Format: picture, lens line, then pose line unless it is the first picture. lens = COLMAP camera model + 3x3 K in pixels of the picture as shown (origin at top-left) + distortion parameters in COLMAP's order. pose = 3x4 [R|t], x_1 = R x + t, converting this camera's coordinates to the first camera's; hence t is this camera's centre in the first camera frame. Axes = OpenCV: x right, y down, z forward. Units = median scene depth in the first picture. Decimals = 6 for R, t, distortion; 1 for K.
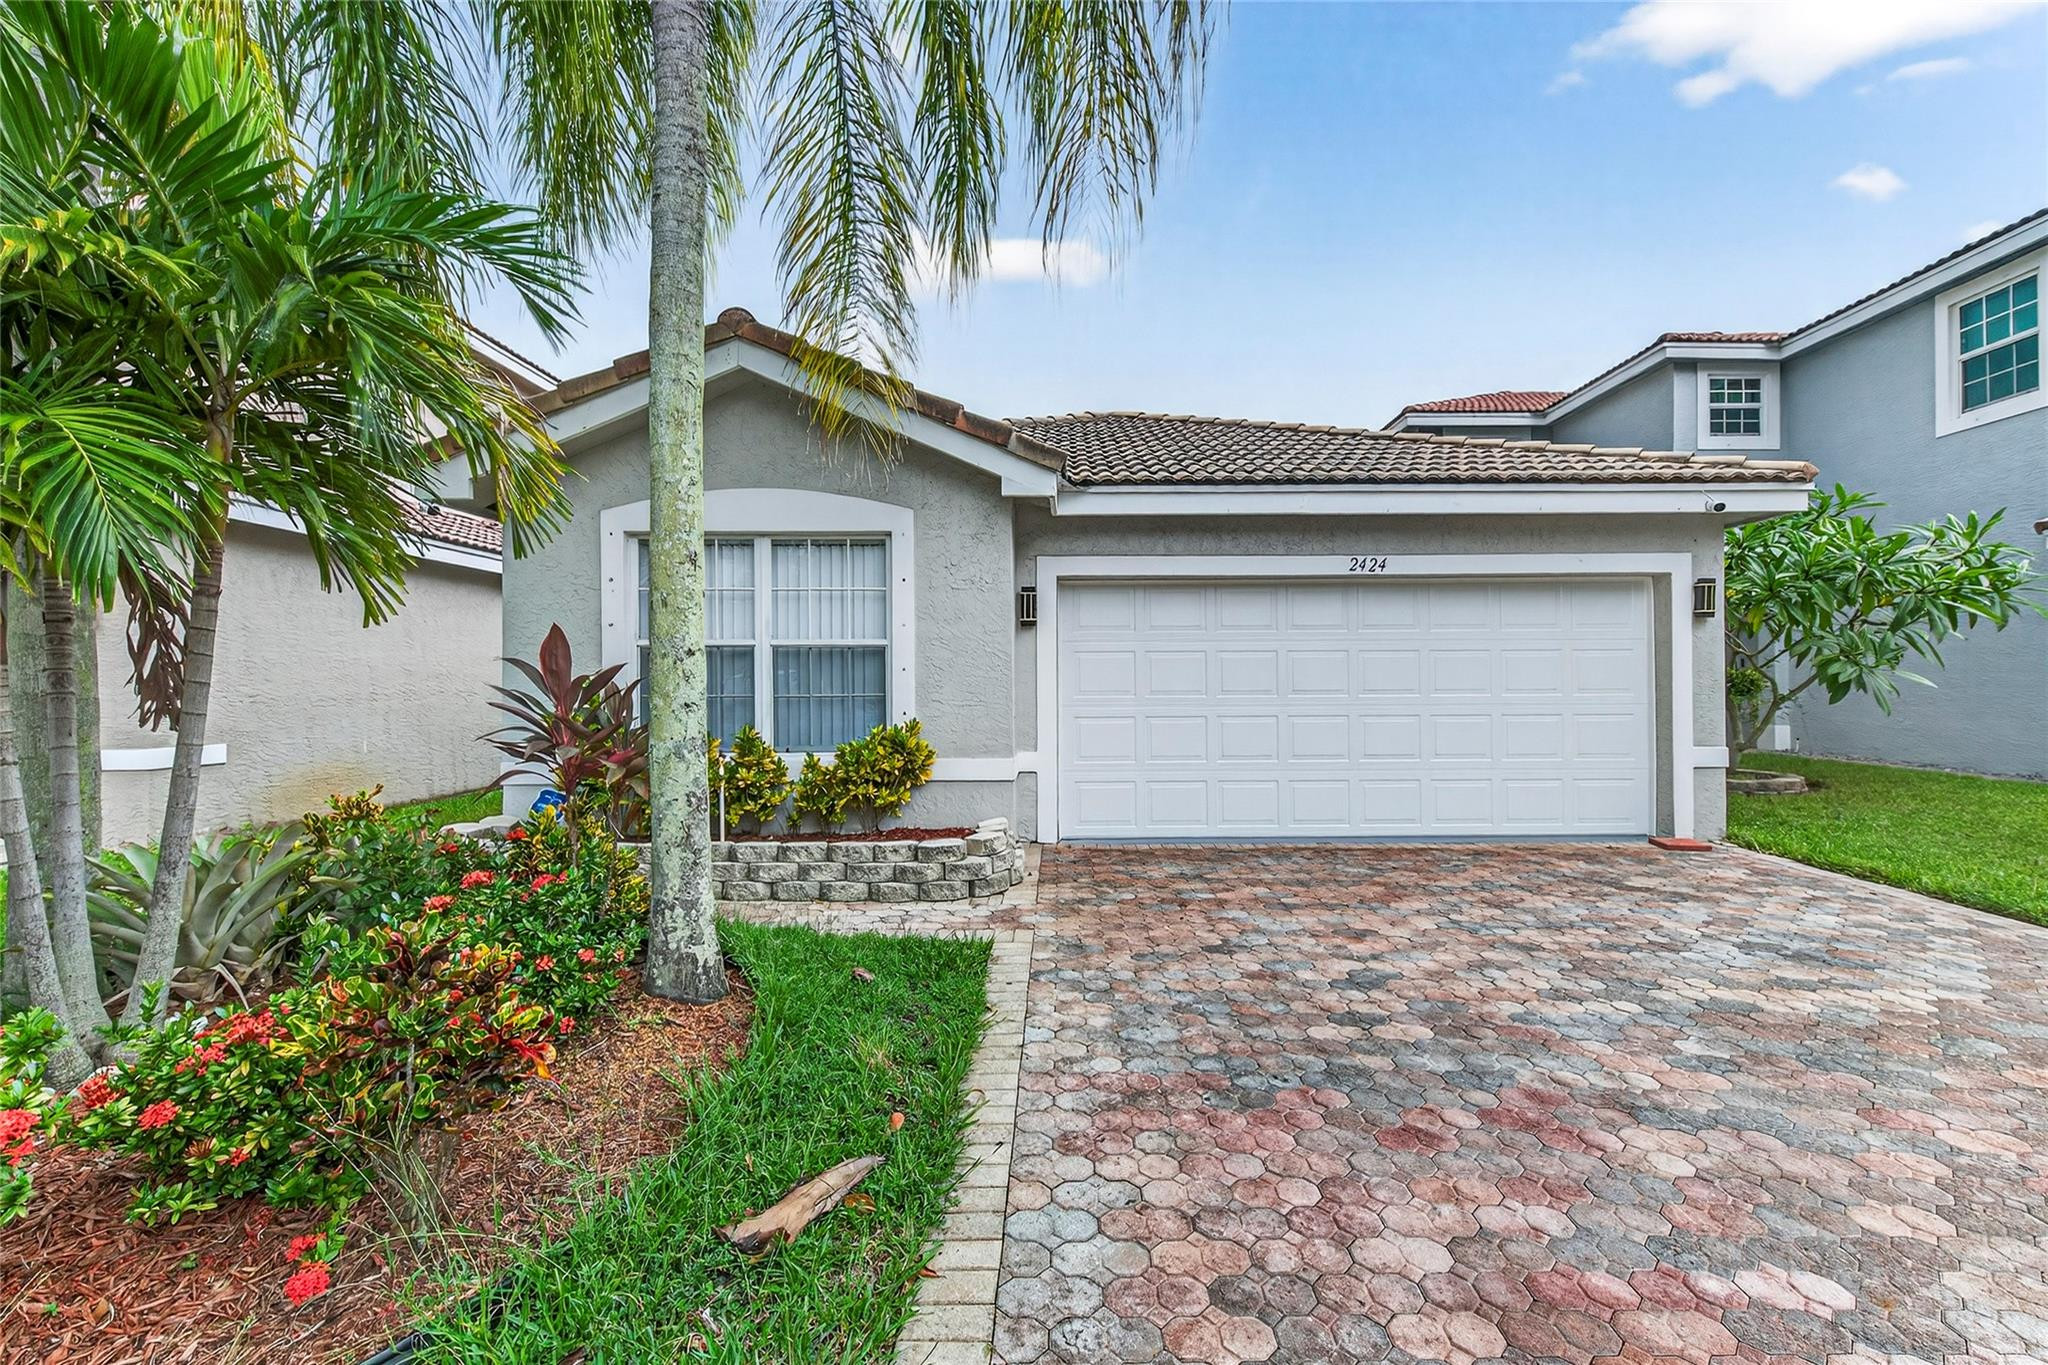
lens RADIAL K [[852.5, 0, 1026.5], [0, 852.5, 672.5], [0, 0, 1]] dist [0.018543, -0.009853]
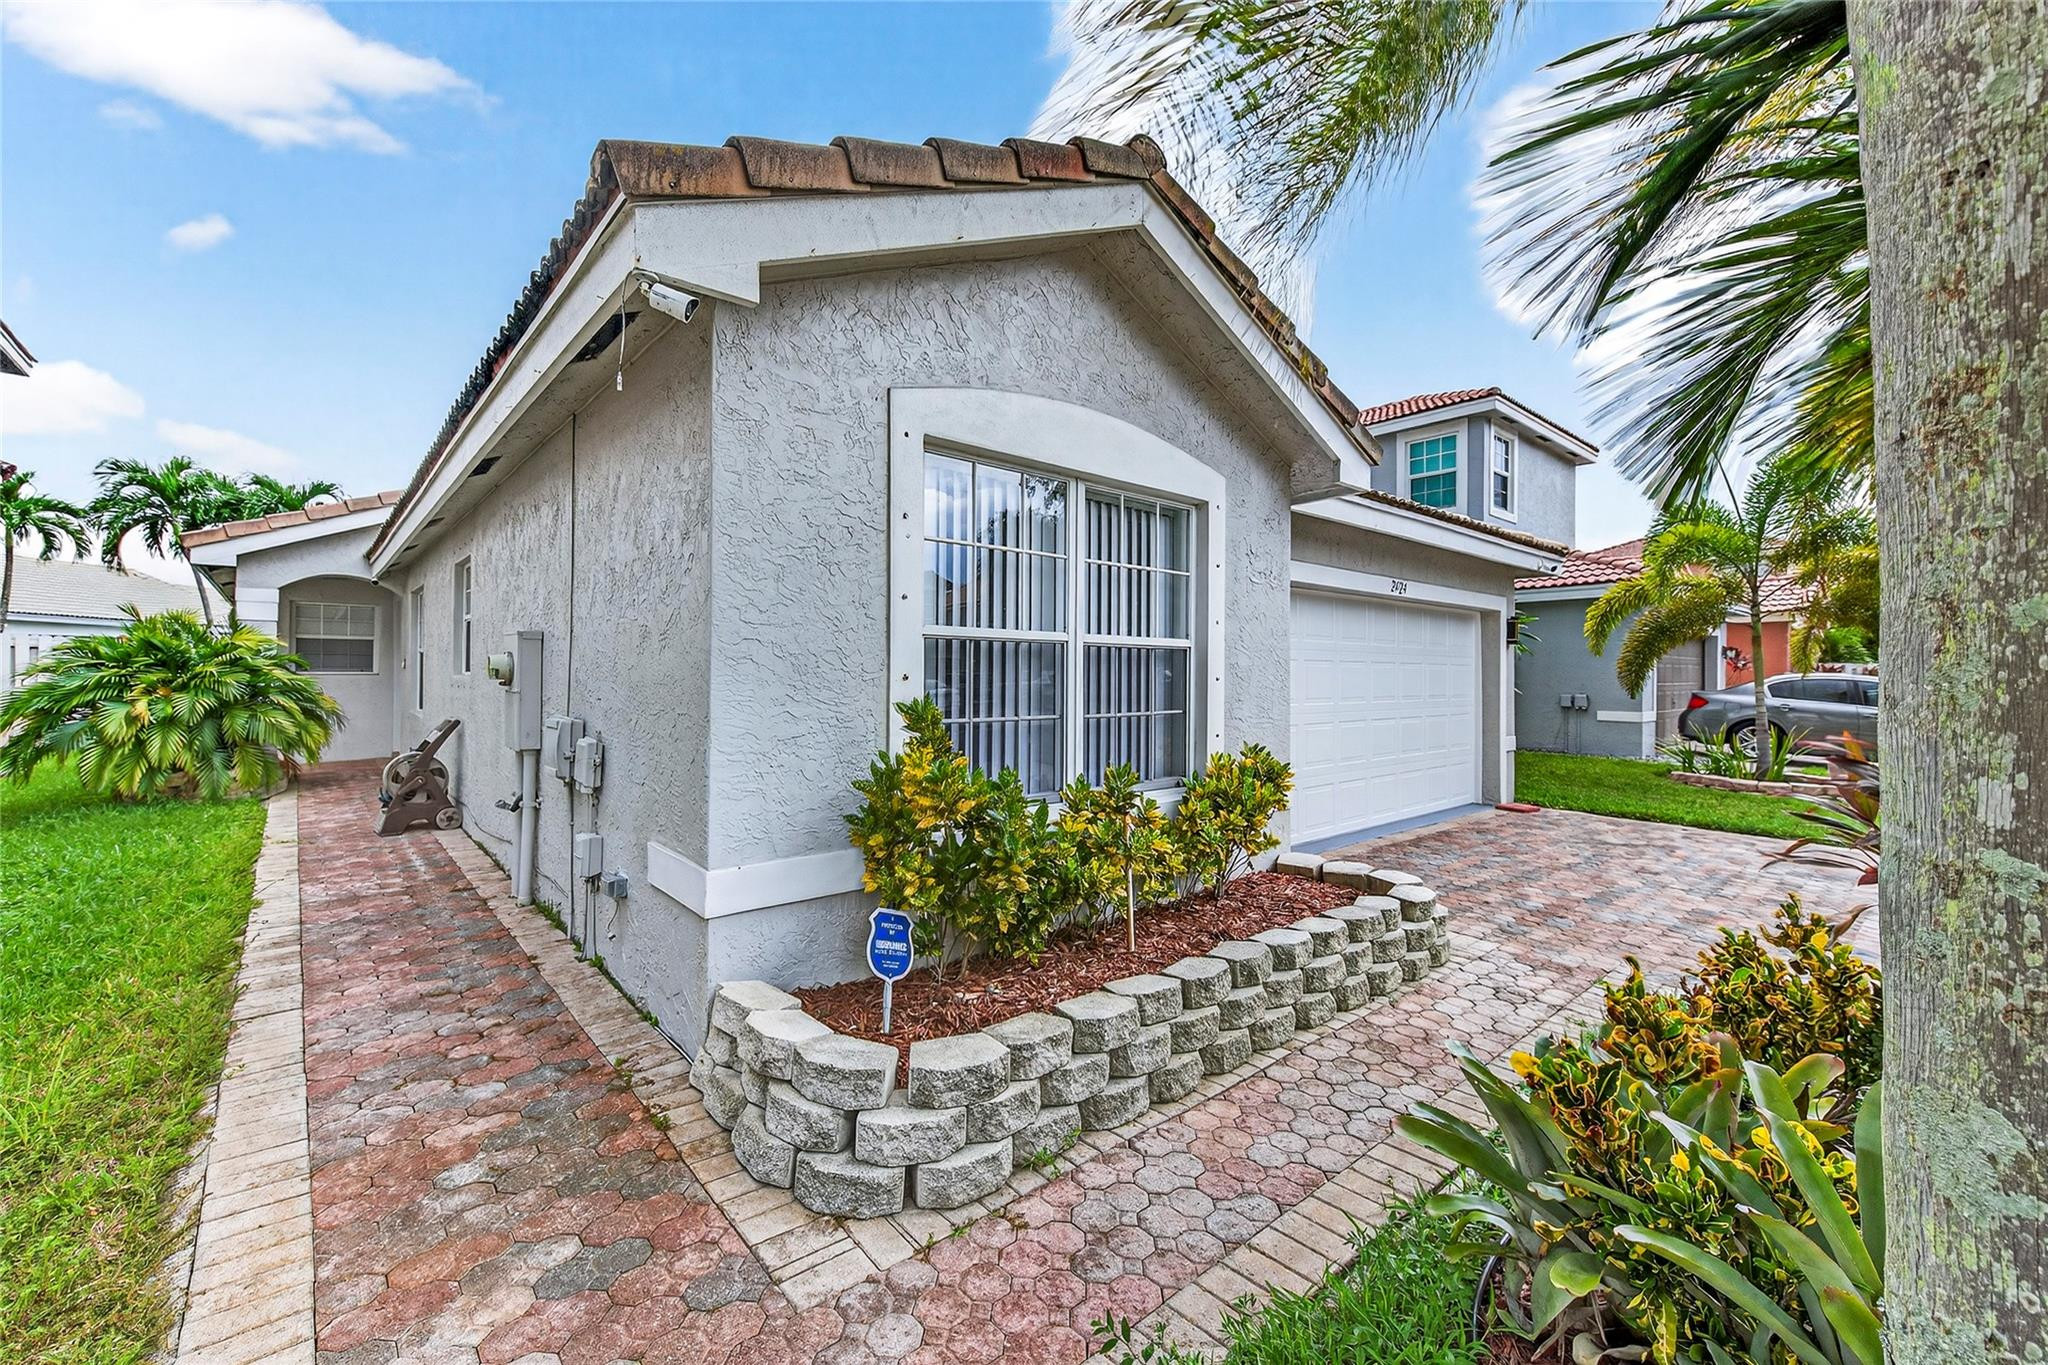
lens RADIAL K [[852.5, 0, 1026.5], [0, 852.5, 672.5], [0, 0, 1]] dist [0.018543, -0.009853]
pose [[0.744277, 0.007683, 0.667827, -0.768106], [-0.011606, 0.999932, 0.001432, -0.008264], [-0.667770, -0.008817, 0.744315, 0.495381]]
